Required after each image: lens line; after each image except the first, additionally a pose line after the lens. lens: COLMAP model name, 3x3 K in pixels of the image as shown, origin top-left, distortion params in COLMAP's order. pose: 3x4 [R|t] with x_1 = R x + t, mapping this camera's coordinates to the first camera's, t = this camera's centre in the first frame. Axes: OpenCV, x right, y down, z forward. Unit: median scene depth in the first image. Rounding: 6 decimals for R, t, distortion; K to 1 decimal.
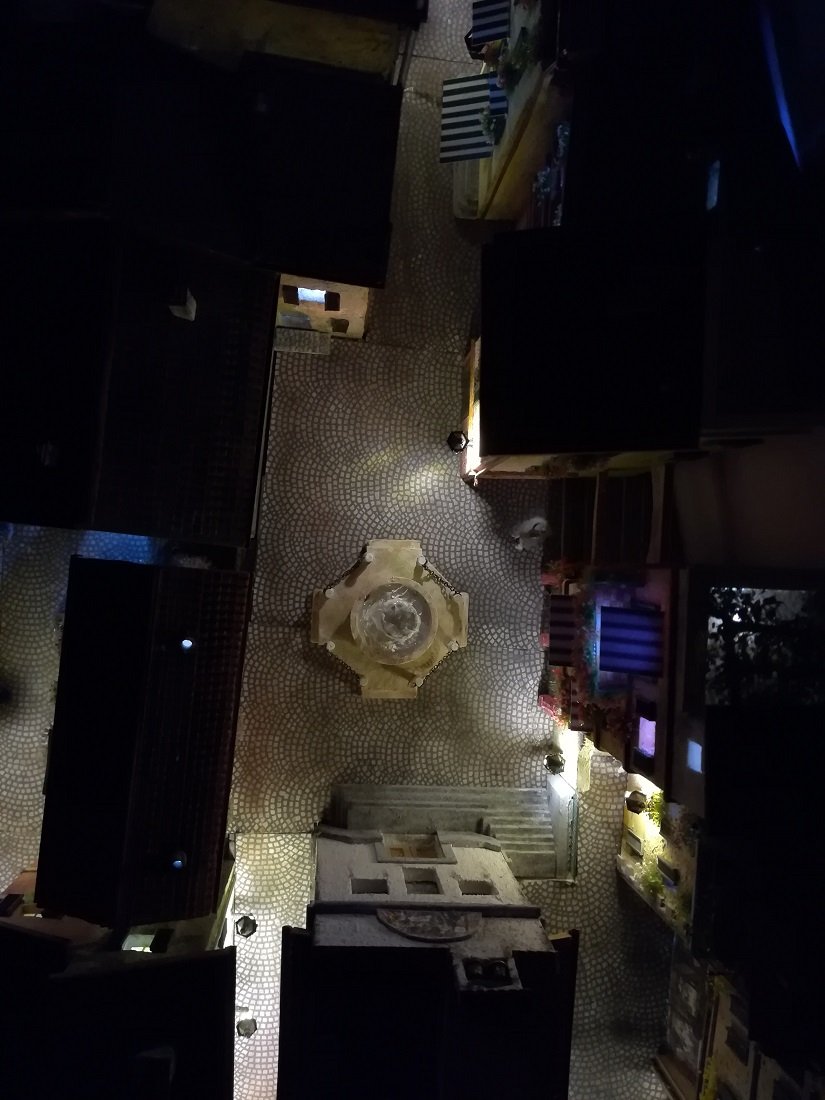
lens RADIAL K [[854.5, 0, 401.9], [0, 854.5, 552.8], [0, 0, 1]] dist [0.024717, -0.035754]
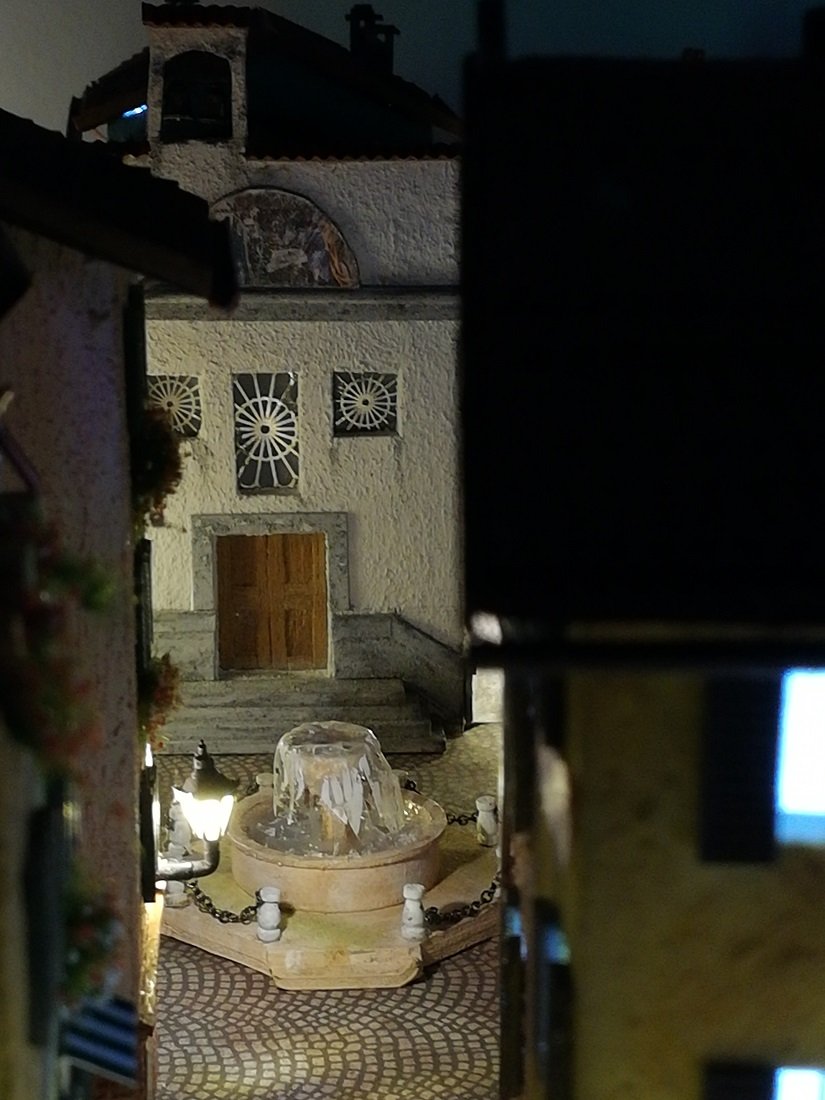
lens RADIAL K [[2500.0, 0, 411.5], [0, 2500.0, 549.8], [0, 0, 1]] dist [0.093787, 0.000000]
pose [[-0.991906, -0.053344, -0.115228, 0.093004], [-0.099058, -0.242652, 0.965043, -0.975836], [-0.079439, 0.968646, 0.235404, 0.578052]]
